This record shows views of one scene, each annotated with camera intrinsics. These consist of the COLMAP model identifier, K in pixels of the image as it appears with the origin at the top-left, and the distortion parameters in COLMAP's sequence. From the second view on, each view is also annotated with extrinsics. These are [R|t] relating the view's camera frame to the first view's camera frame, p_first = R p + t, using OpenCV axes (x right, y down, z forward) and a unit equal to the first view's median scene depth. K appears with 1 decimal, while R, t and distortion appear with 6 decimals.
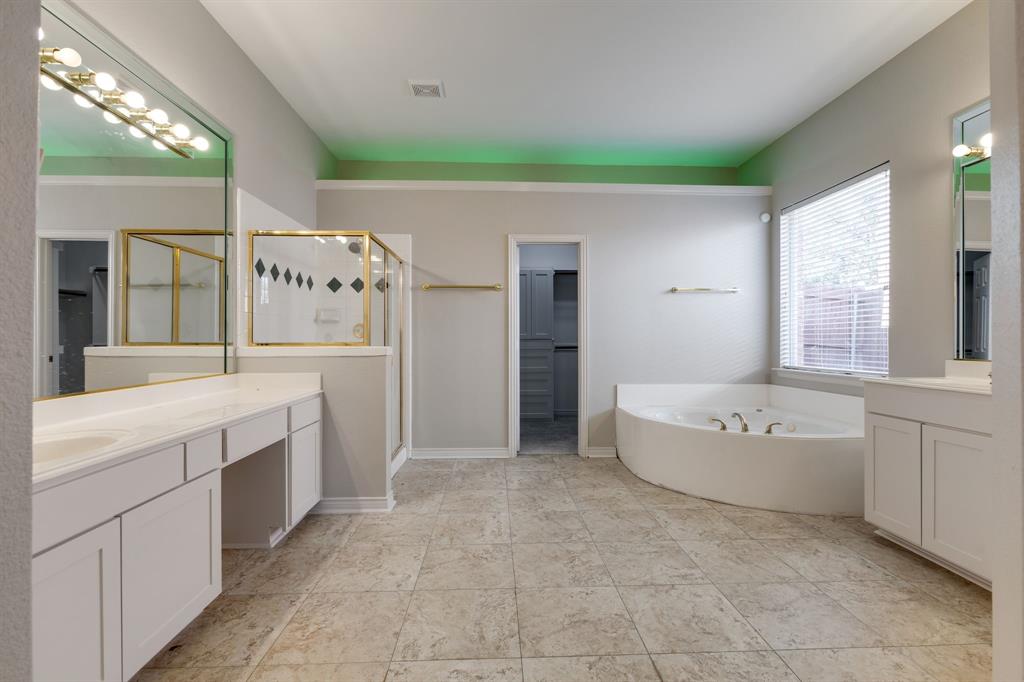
lens RADIAL K [[444.9, 0, 512.1], [0, 444.9, 339.7], [0, 0, 1]] dist [-0.000182, -0.000539]
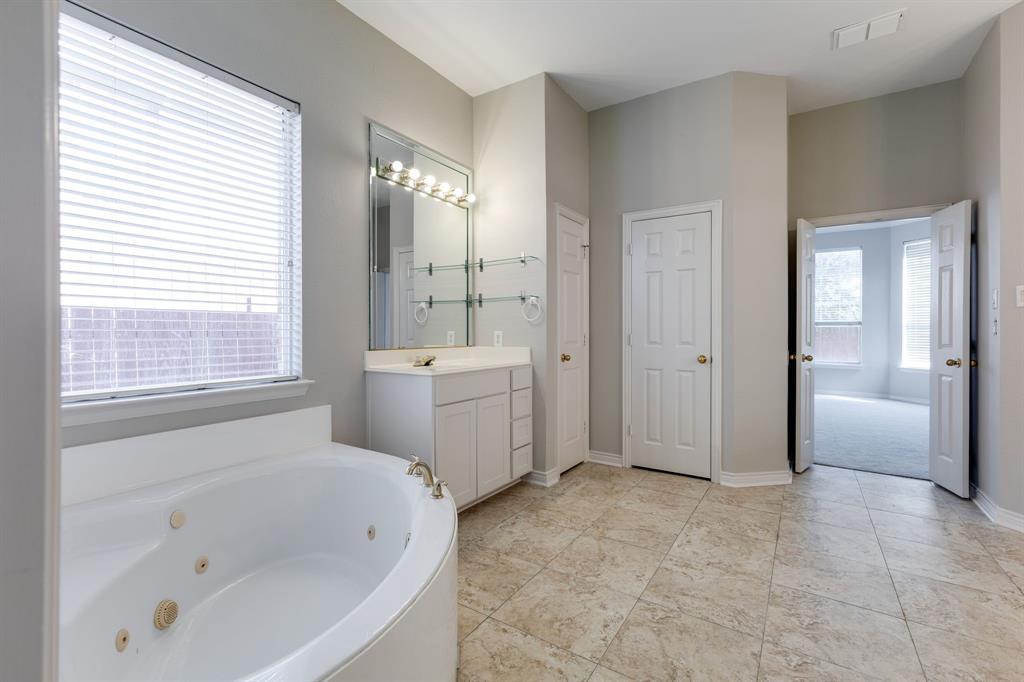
lens RADIAL K [[444.9, 0, 510.3], [0, 444.9, 336.1], [0, 0, 1]] dist [-0.000182, -0.000539]
pose [[-0.810309, -0.005788, 0.585975, 0.113667], [-0.001092, 0.999964, 0.008367, 0.000870], [-0.586002, 0.006140, -0.810286, 1.927744]]
